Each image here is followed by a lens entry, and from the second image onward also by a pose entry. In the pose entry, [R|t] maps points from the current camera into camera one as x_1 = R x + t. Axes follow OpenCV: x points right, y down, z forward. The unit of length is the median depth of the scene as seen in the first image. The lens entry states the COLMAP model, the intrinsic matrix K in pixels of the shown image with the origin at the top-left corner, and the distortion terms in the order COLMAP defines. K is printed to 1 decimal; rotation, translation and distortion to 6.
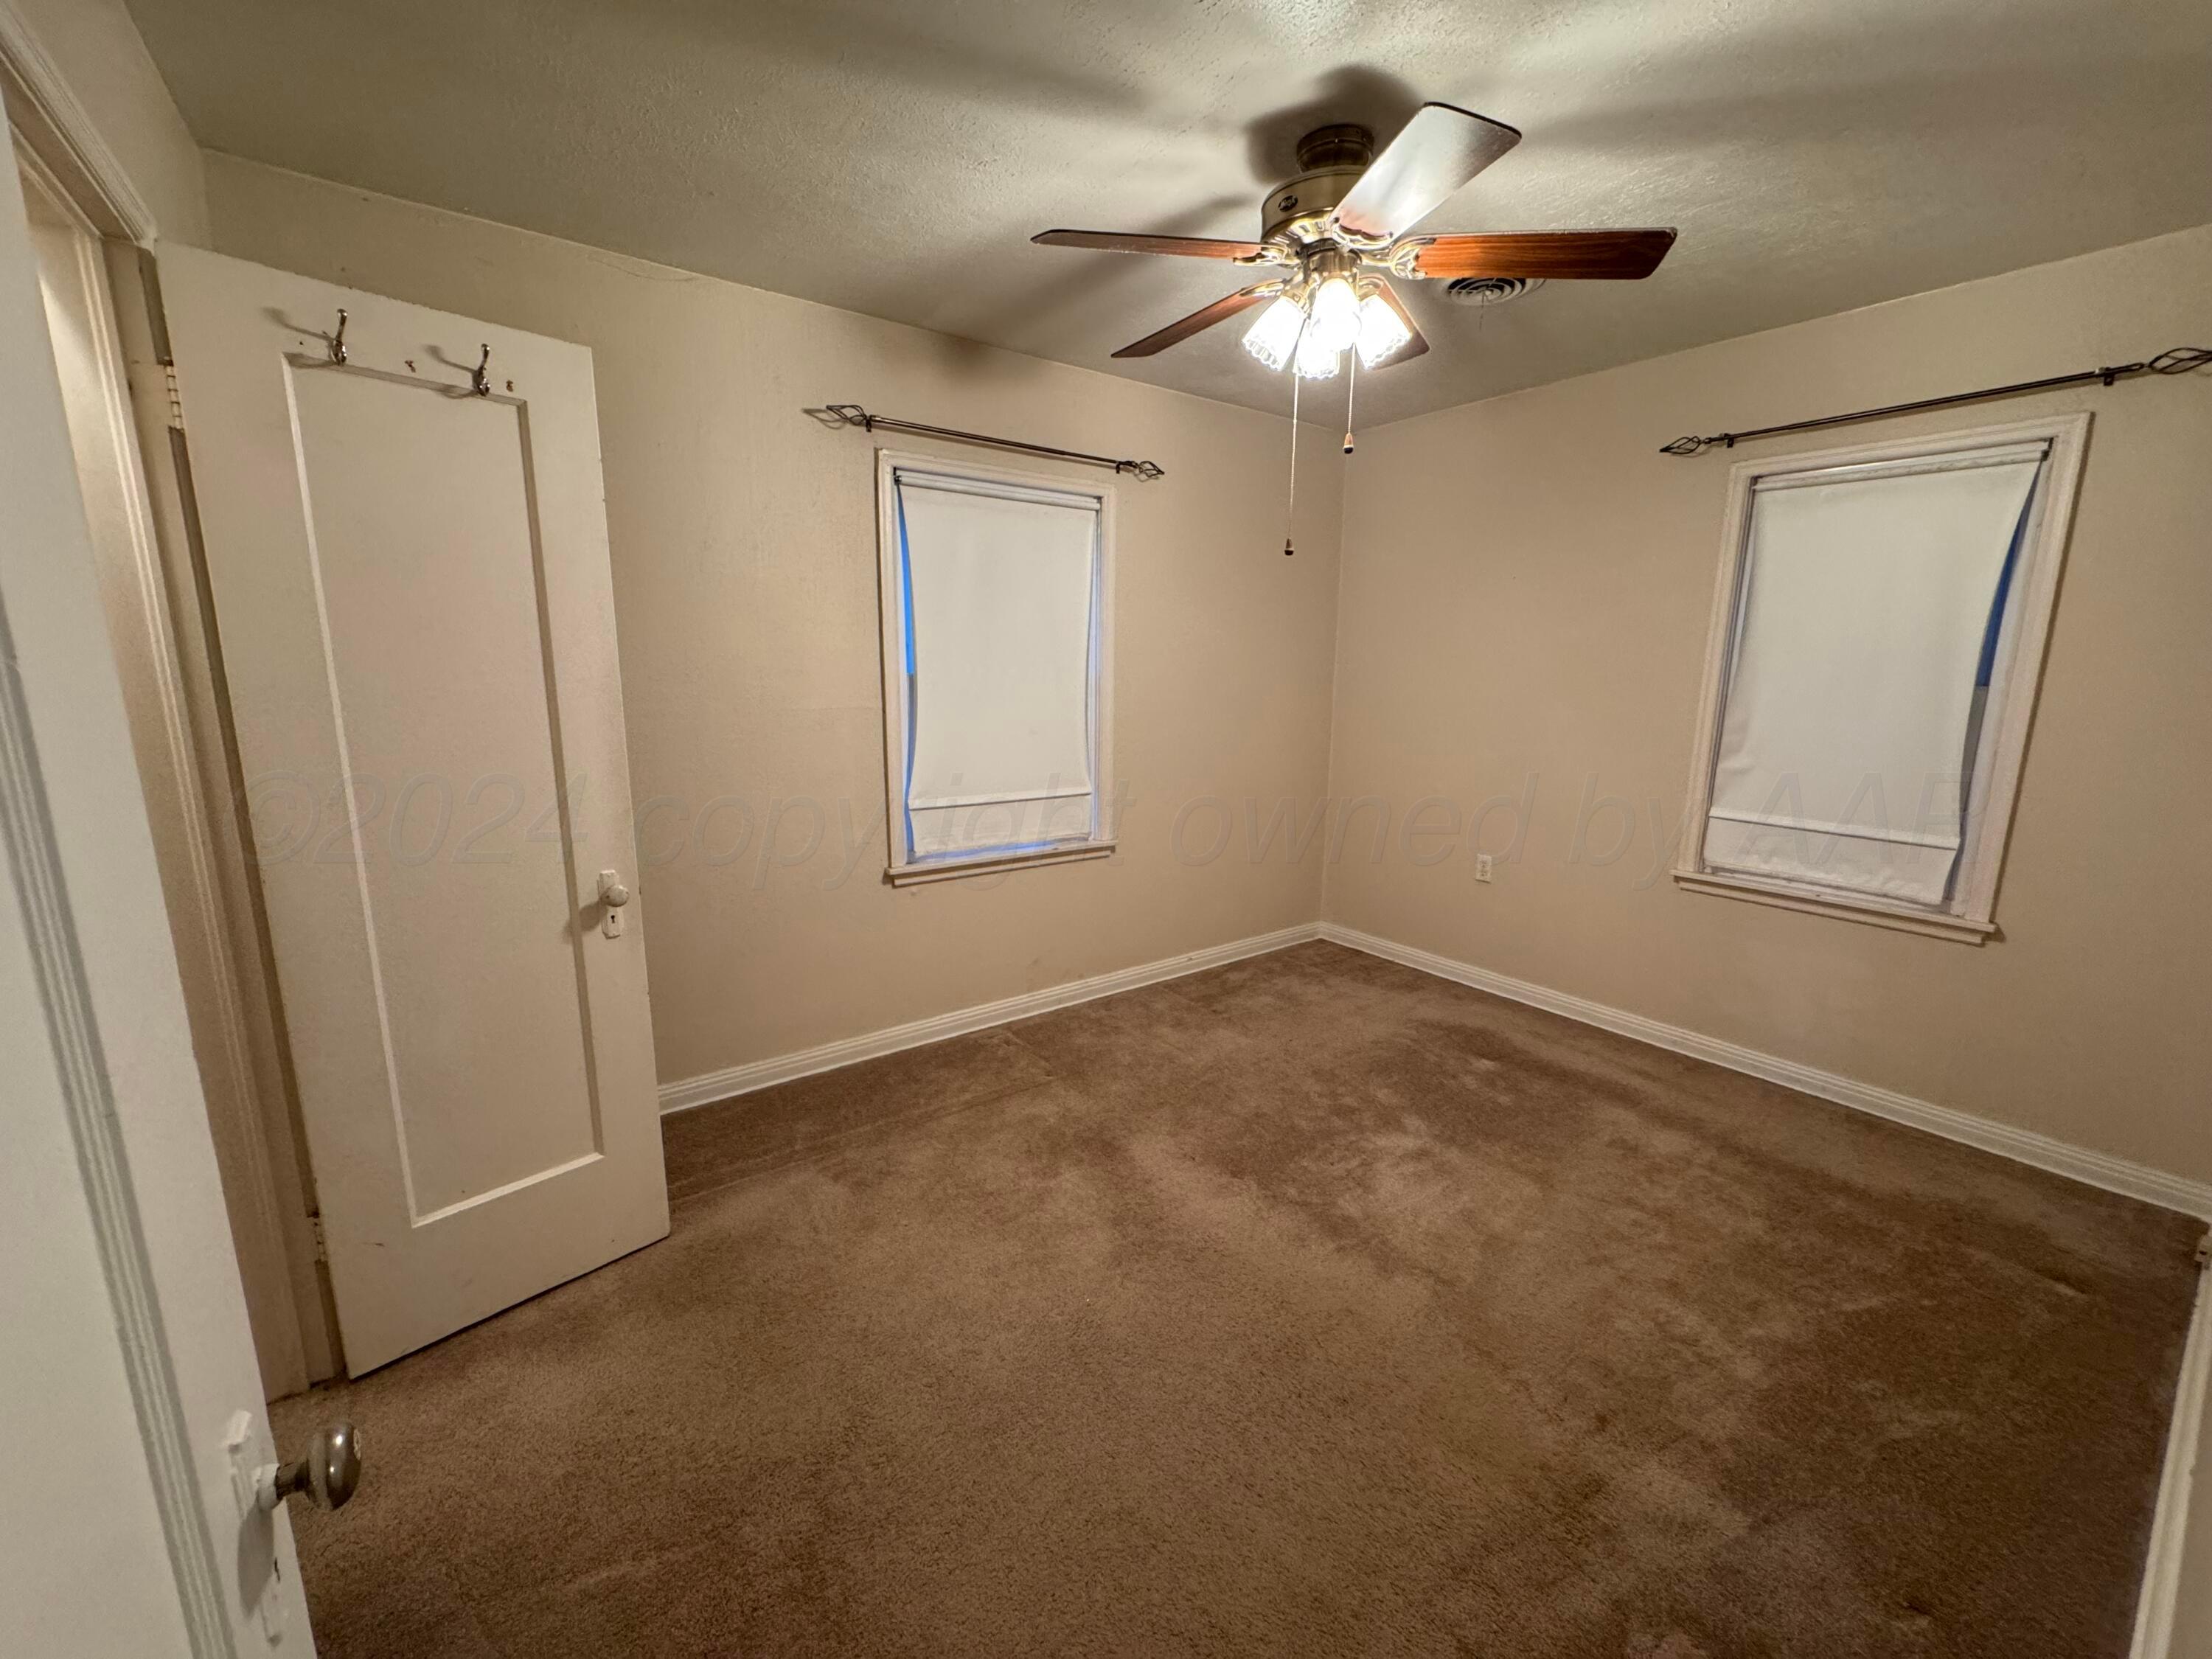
lens RADIAL K [[882.4, 0, 1098.4], [0, 882.4, 833.5], [0, 0, 1]] dist [-0.002473, 0.000776]
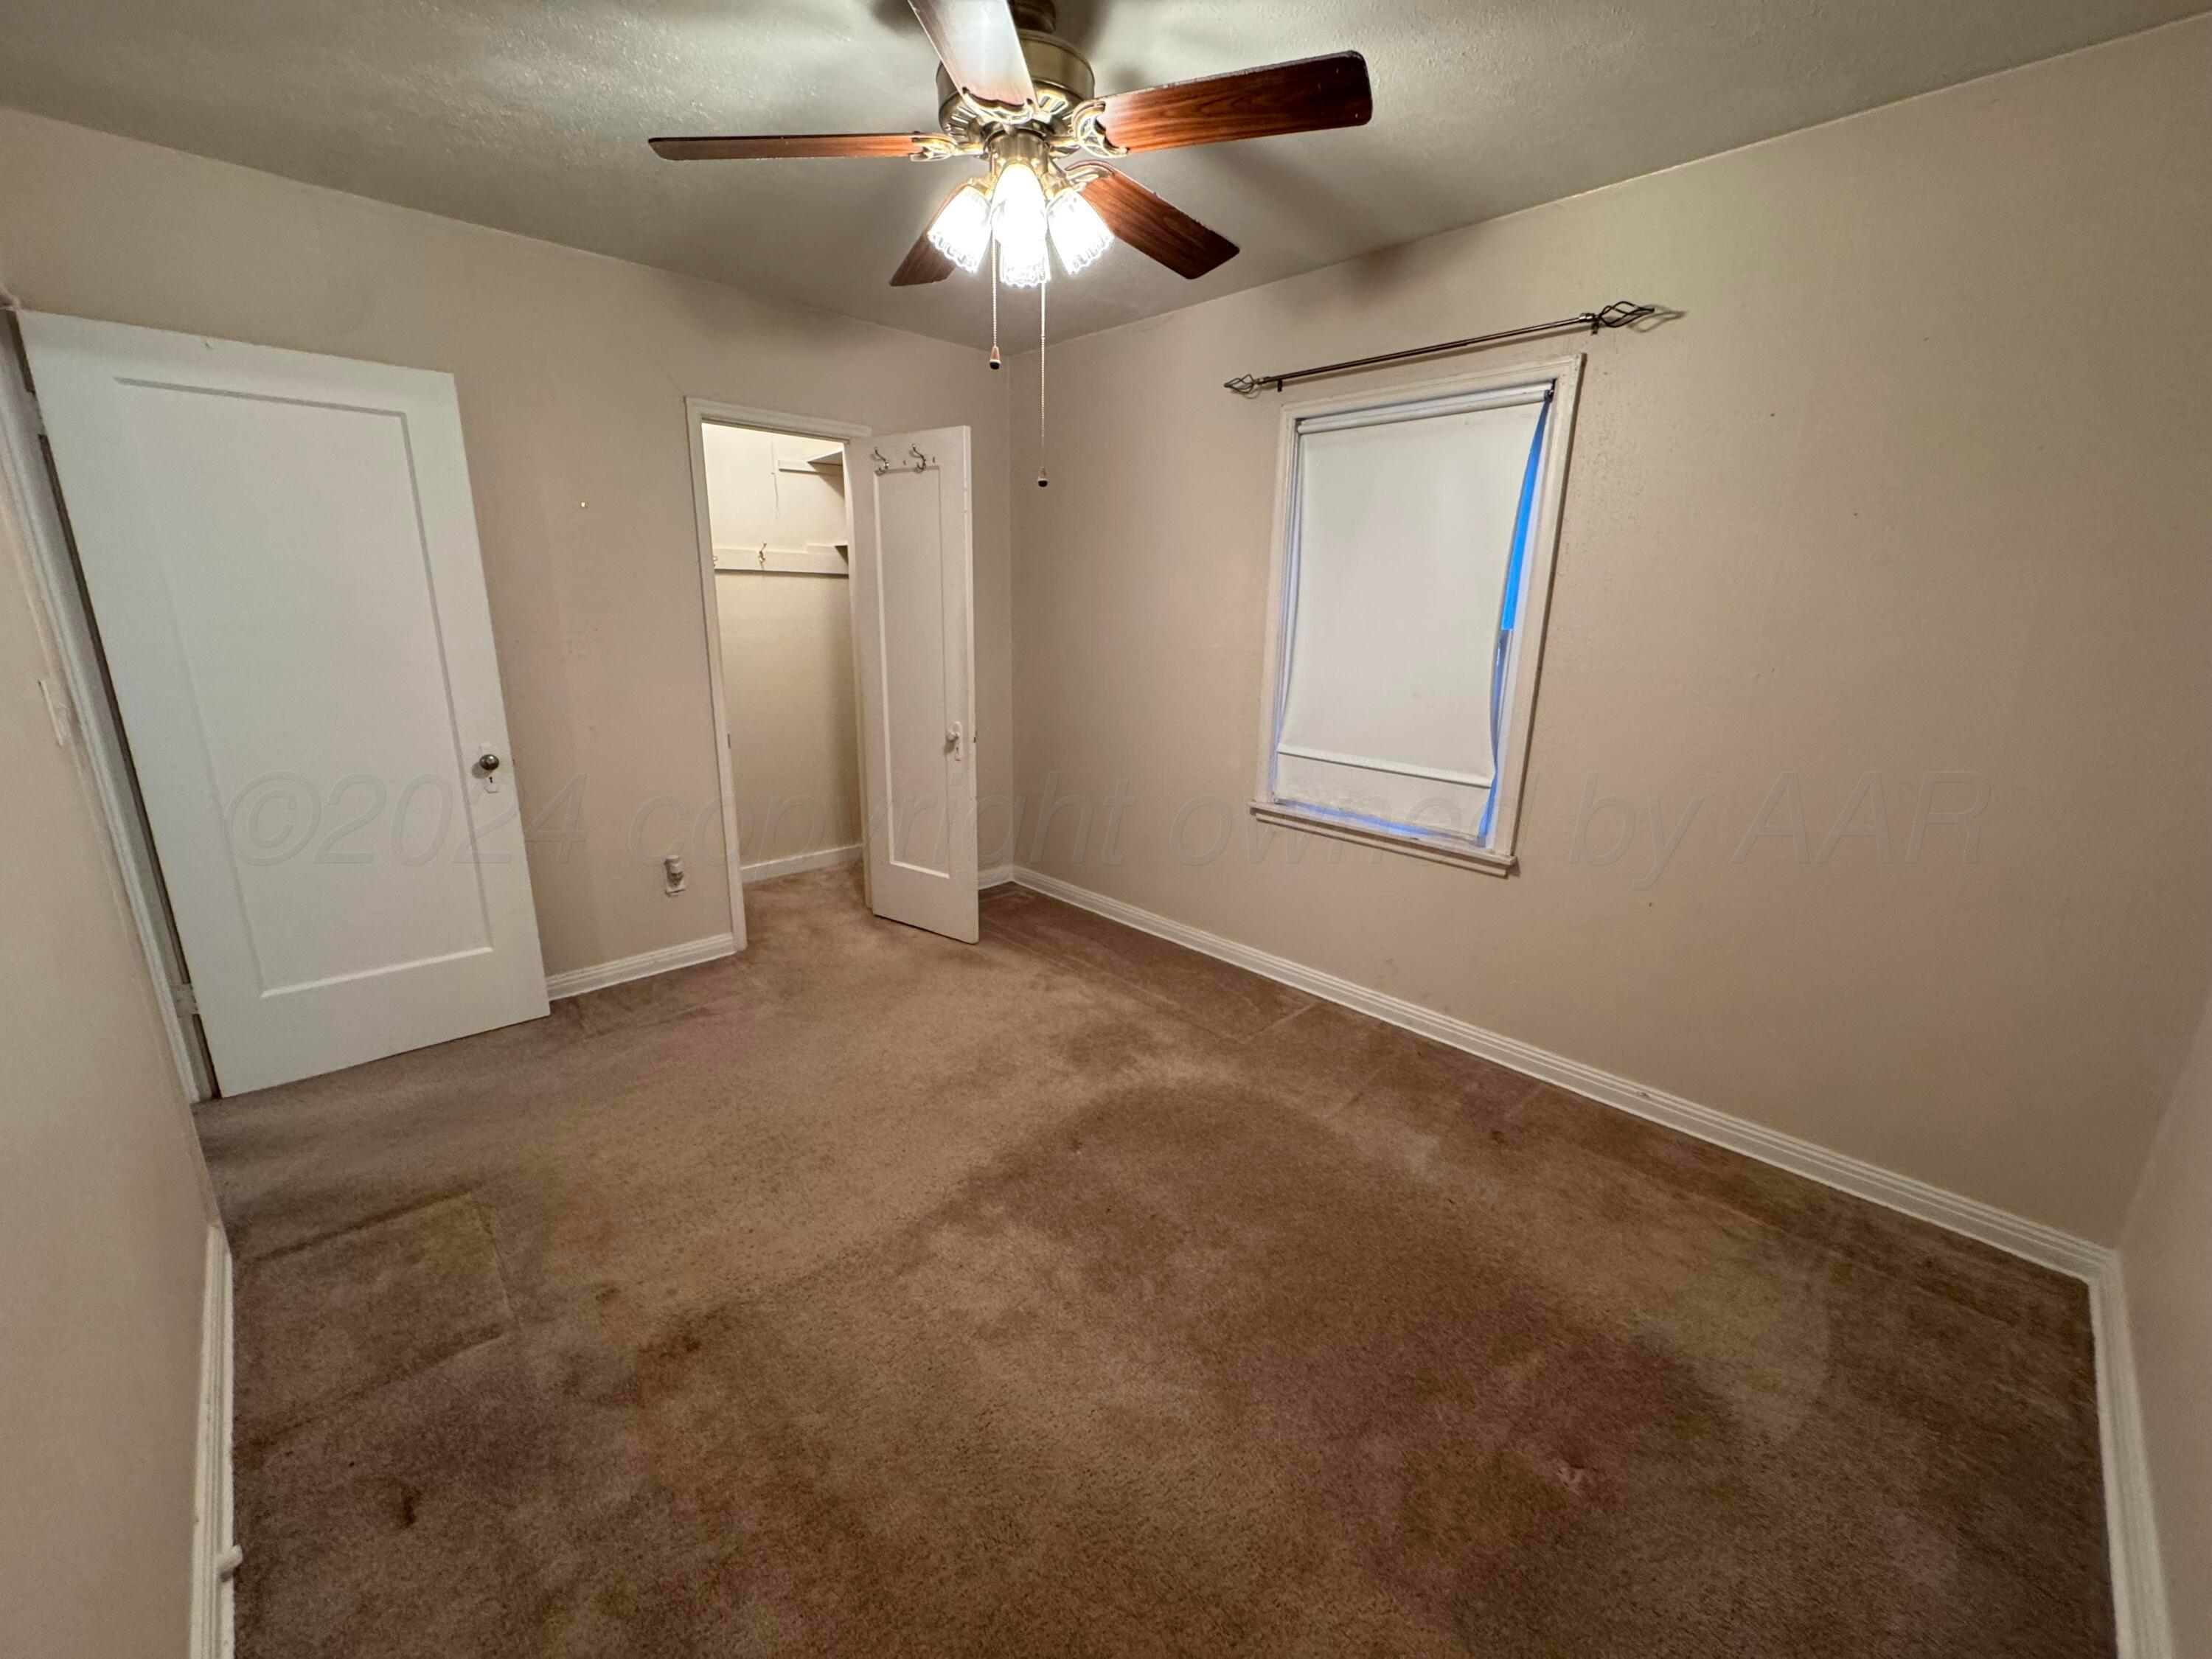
lens RADIAL K [[882.4, 0, 1094.6], [0, 882.4, 832.6], [0, 0, 1]] dist [-0.002473, 0.000776]
pose [[0.128487, 0.247713, -0.960276, 0.752801], [-0.203992, 0.954197, 0.218851, -0.115028], [0.970504, 0.167769, 0.173134, 0.593869]]
